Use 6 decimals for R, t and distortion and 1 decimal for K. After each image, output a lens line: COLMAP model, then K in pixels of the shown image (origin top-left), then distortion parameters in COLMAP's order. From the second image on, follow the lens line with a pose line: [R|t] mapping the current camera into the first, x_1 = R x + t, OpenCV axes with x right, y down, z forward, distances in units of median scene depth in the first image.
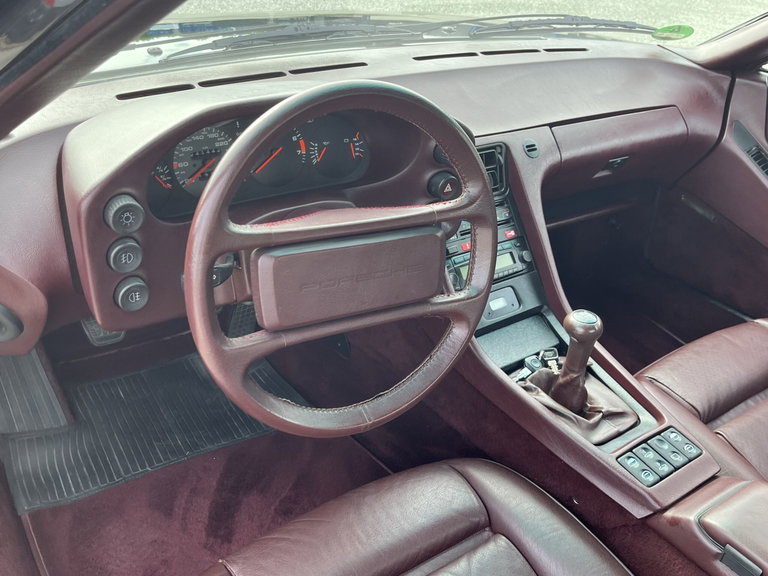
lens RADIAL K [[717.2, 0, 399.3], [0, 717.2, 277.5], [0, 0, 1]] dist [0.025174, 0.000000]
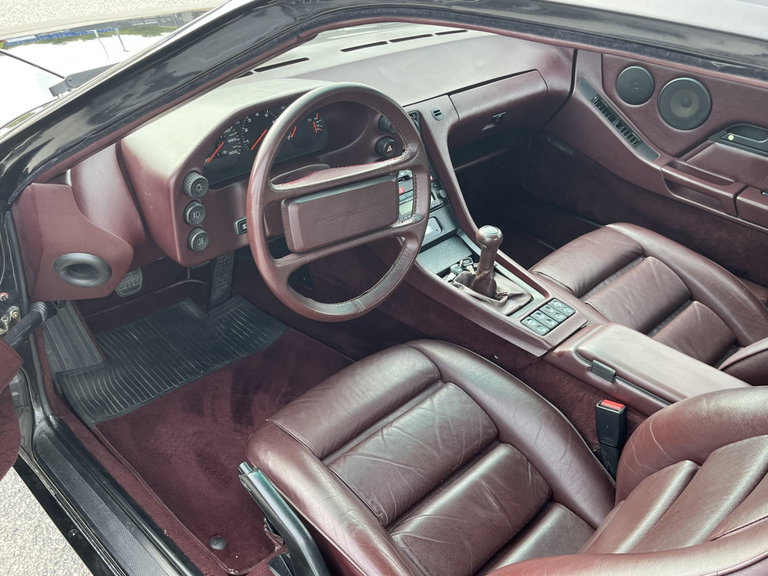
lens RADIAL K [[717.2, 0, 383.0], [0, 717.2, 286.7], [0, 0, 1]] dist [0.025174, 0.000000]
pose [[0.984847, -0.115917, 0.128995, -0.149140], [0.107012, 0.991503, 0.073967, 0.037450], [-0.136473, -0.059042, 0.988883, -0.390802]]
